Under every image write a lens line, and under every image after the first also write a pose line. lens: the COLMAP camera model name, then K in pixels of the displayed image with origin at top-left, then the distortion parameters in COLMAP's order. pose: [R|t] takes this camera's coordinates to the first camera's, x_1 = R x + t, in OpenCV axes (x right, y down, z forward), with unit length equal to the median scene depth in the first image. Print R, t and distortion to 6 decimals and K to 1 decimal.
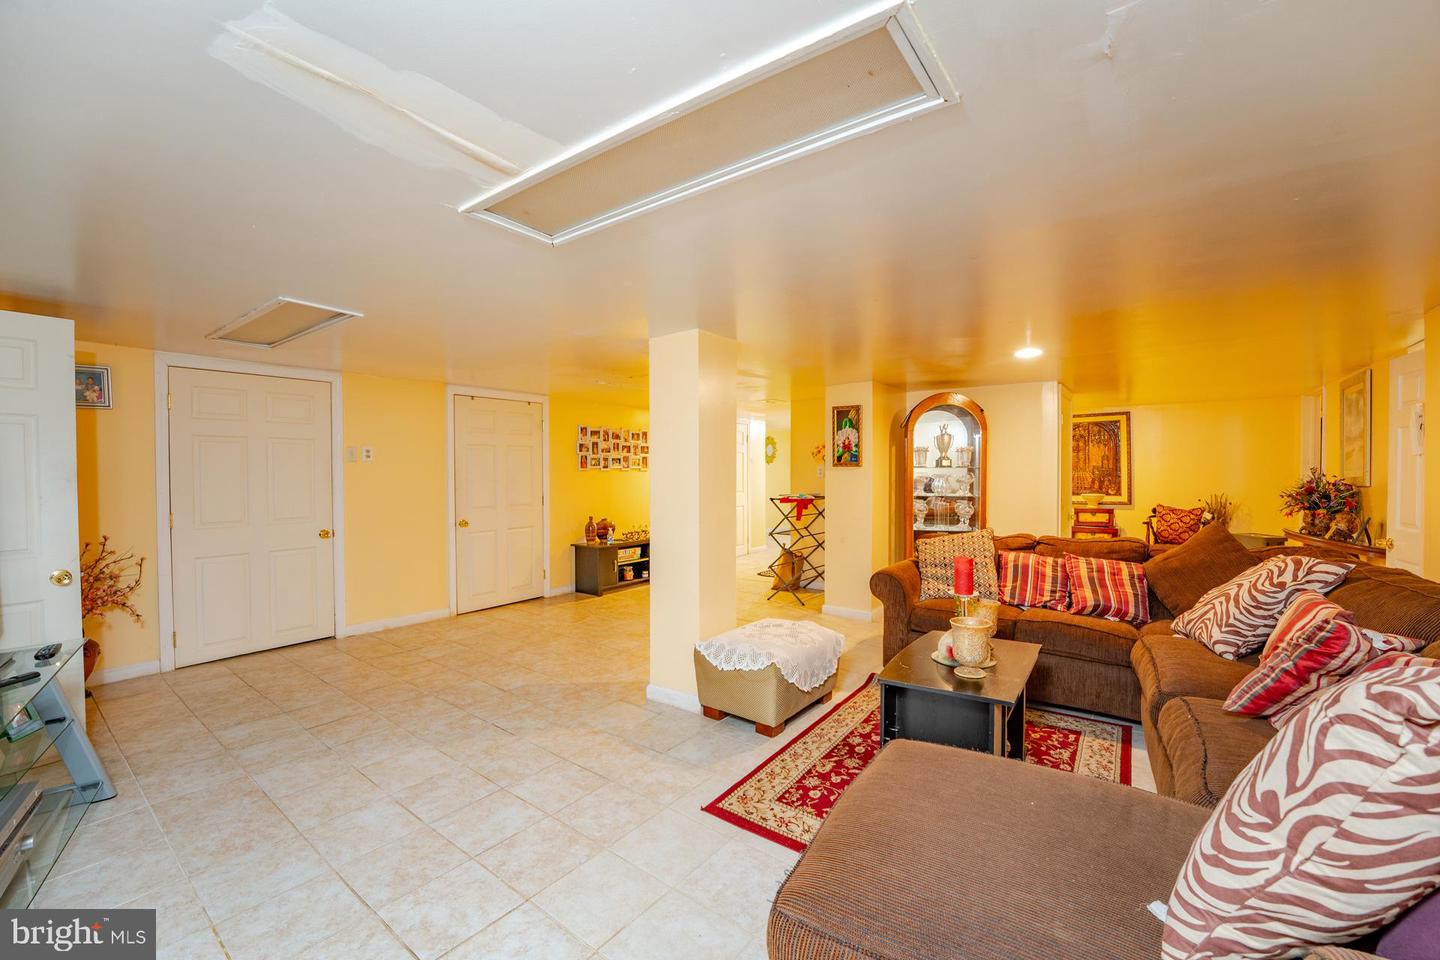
lens RADIAL K [[599.1, 0, 720.0], [0, 599.1, 480.0], [0, 0, 1]] dist [-0.025962, -0.000114]
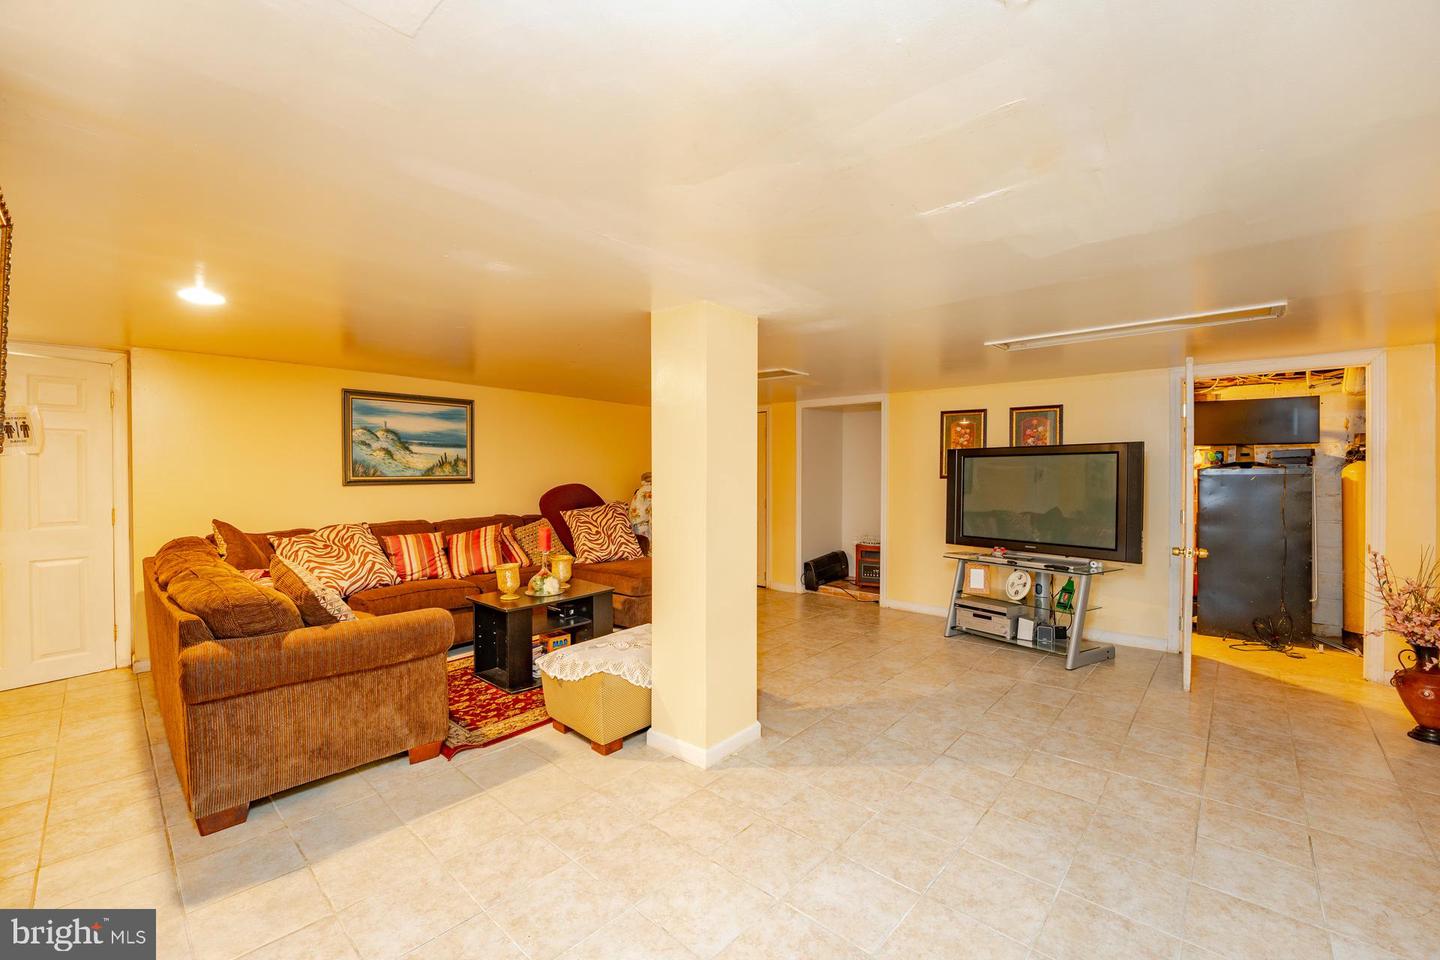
lens RADIAL K [[599.1, 0, 720.0], [0, 599.1, 480.0], [0, 0, 1]] dist [-0.025962, -0.000114]
pose [[-0.996069, -0.002563, 0.088548, -0.131243], [0.000141, 0.999534, 0.030518, -0.029266], [-0.088585, 0.030411, -0.995604, 1.740308]]
